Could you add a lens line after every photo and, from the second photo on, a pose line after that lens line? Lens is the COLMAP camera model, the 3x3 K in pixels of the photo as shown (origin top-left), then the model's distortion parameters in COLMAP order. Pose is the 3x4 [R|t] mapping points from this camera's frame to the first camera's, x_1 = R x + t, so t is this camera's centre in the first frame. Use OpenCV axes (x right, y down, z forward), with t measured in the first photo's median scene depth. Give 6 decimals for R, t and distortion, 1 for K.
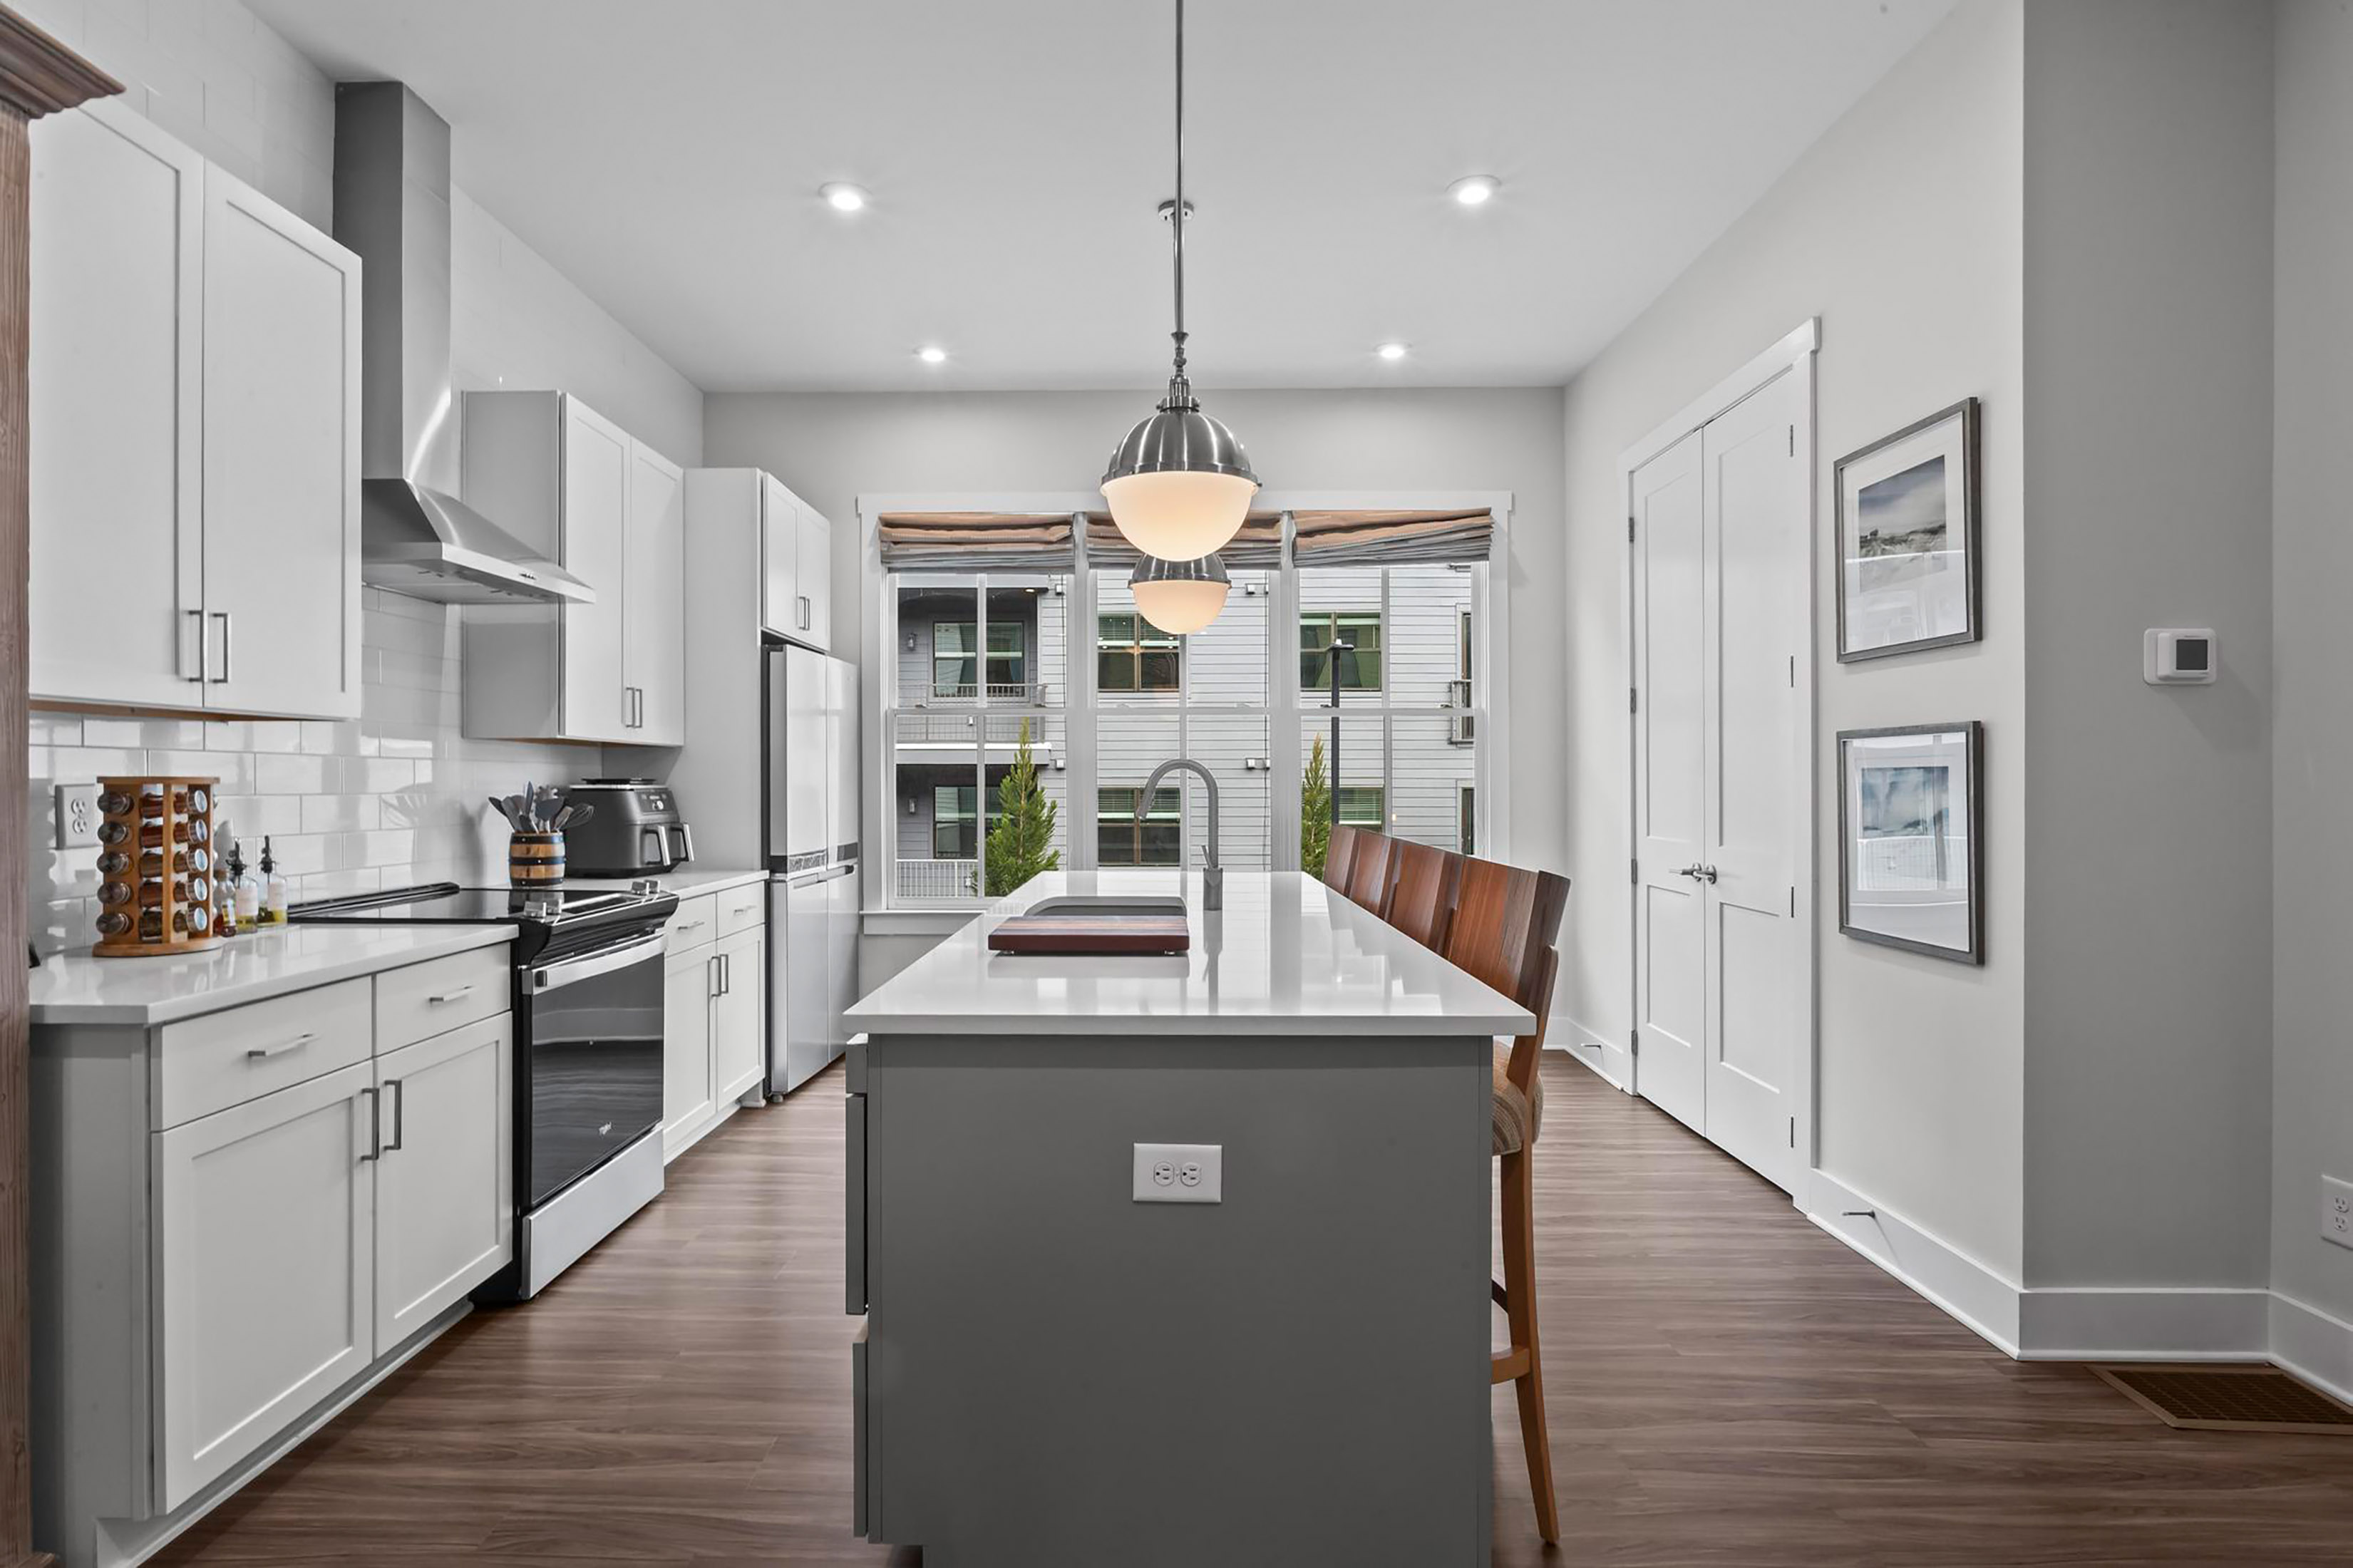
lens RADIAL K [[1198.1, 0, 1089.2], [0, 1198.1, 779.5], [0, 0, 1]] dist [-0.001374, 0.000189]
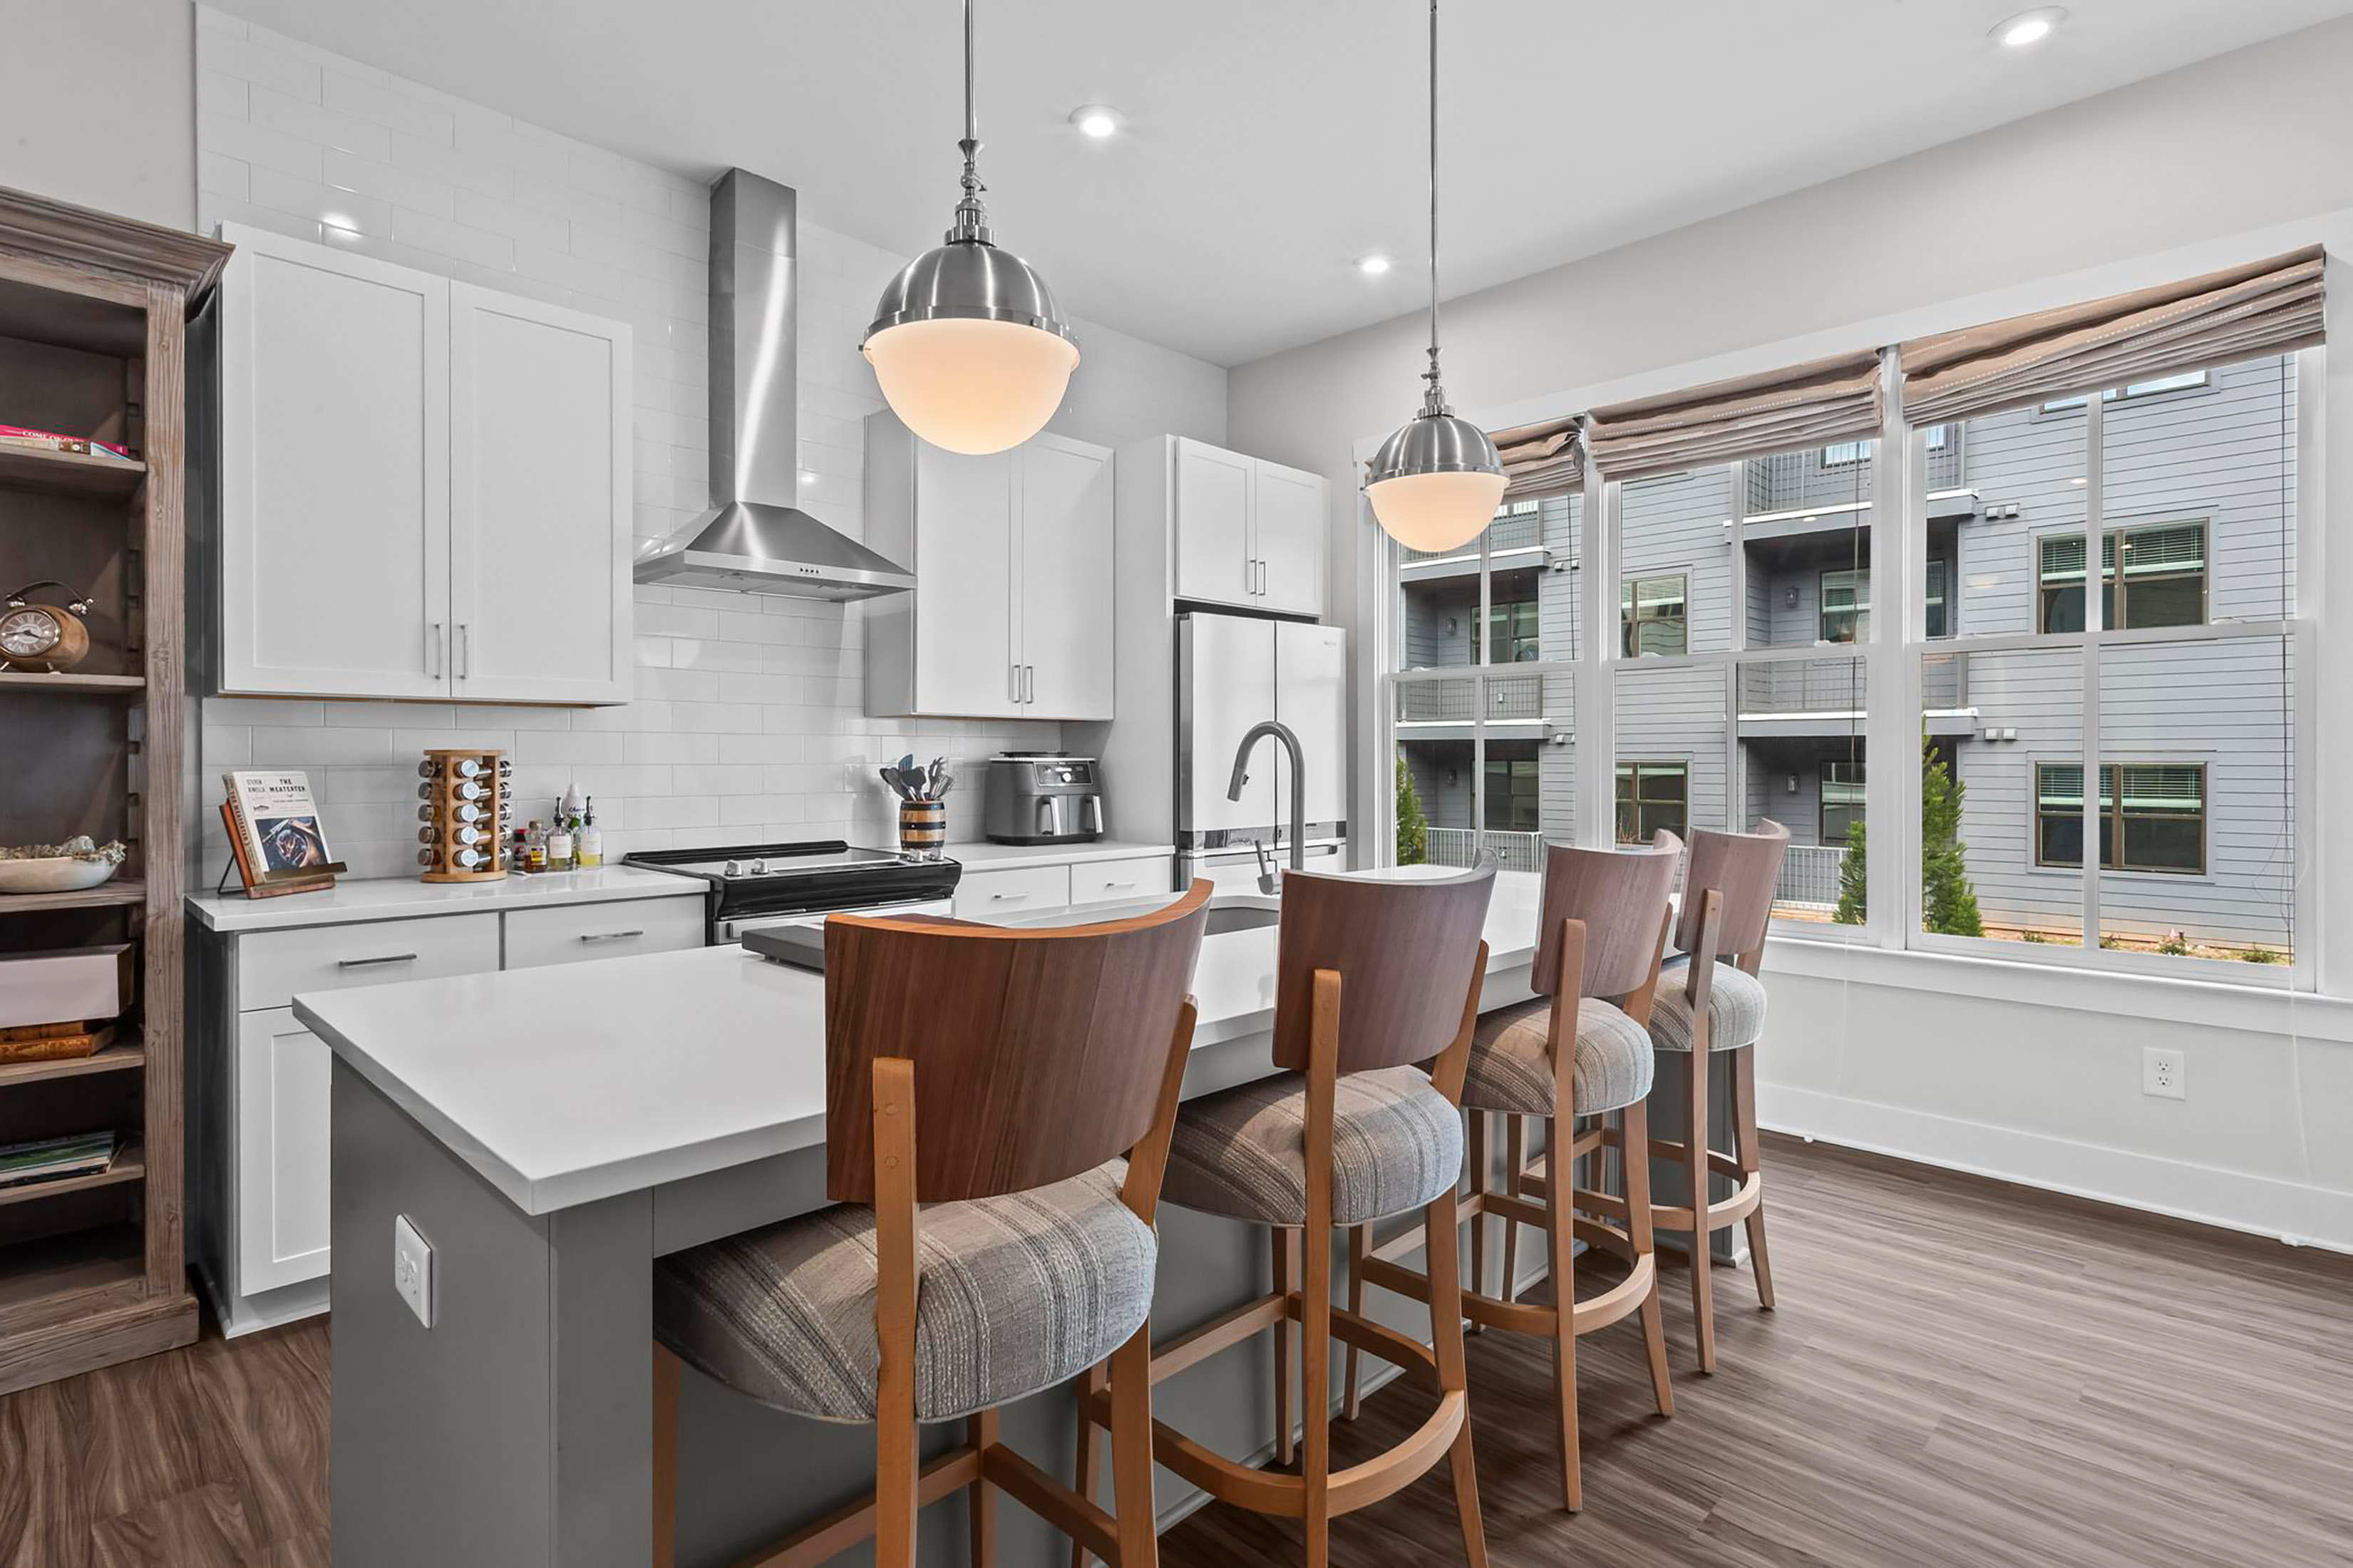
lens RADIAL K [[1140.8, 0, 1169.7], [0, 1140.8, 761.5], [0, 0, 1]] dist [-0.001296, 0.010561]
pose [[0.735805, 0.003940, -0.677182, 0.355373], [0.000166, 0.999982, 0.005999, 0.001775], [0.677194, -0.004526, 0.735791, 0.314445]]
